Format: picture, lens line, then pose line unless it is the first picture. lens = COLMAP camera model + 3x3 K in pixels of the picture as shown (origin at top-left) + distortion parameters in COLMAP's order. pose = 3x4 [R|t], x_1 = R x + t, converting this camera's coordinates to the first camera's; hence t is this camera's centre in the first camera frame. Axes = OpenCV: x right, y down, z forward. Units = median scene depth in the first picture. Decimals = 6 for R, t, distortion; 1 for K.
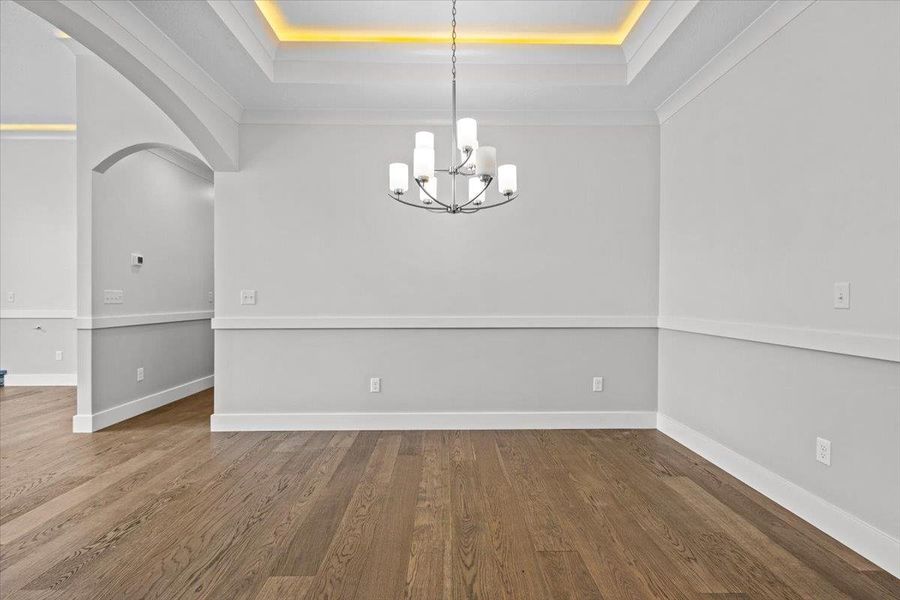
lens RADIAL K [[417.2, 0, 452.5], [0, 417.2, 299.5], [0, 0, 1]] dist [0.026793, -0.007785]
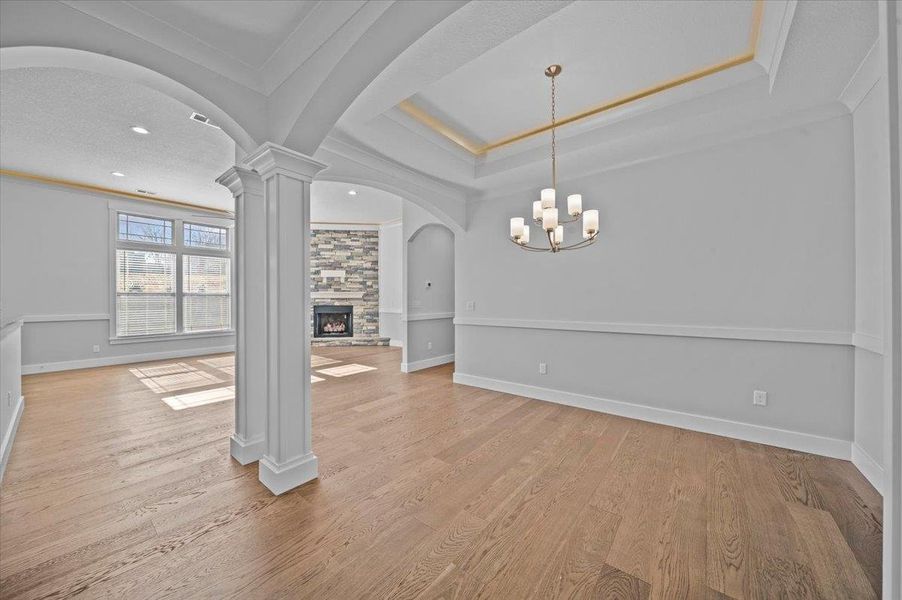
lens RADIAL K [[321.1, 0, 454.3], [0, 321.1, 298.5], [0, 0, 1]] dist [0.000111, -0.000095]
pose [[0.773621, -0.005304, -0.633626, 0.283227], [0.001057, 0.999974, -0.007081, -0.025789], [0.633647, 0.004809, 0.773607, -0.032587]]
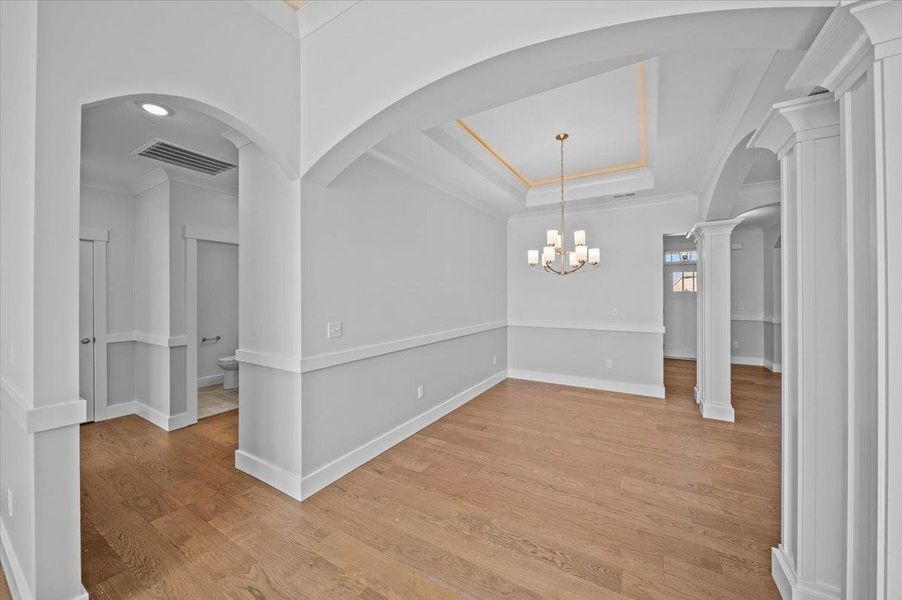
lens RADIAL K [[321.1, 0, 454.3], [0, 321.1, 298.5], [0, 0, 1]] dist [0.000111, -0.000095]
pose [[0.523069, -0.008578, 0.852247, -0.962697], [0.008303, 0.999953, 0.004968, -0.074719], [-0.852250, 0.004477, 0.523116, 0.441101]]
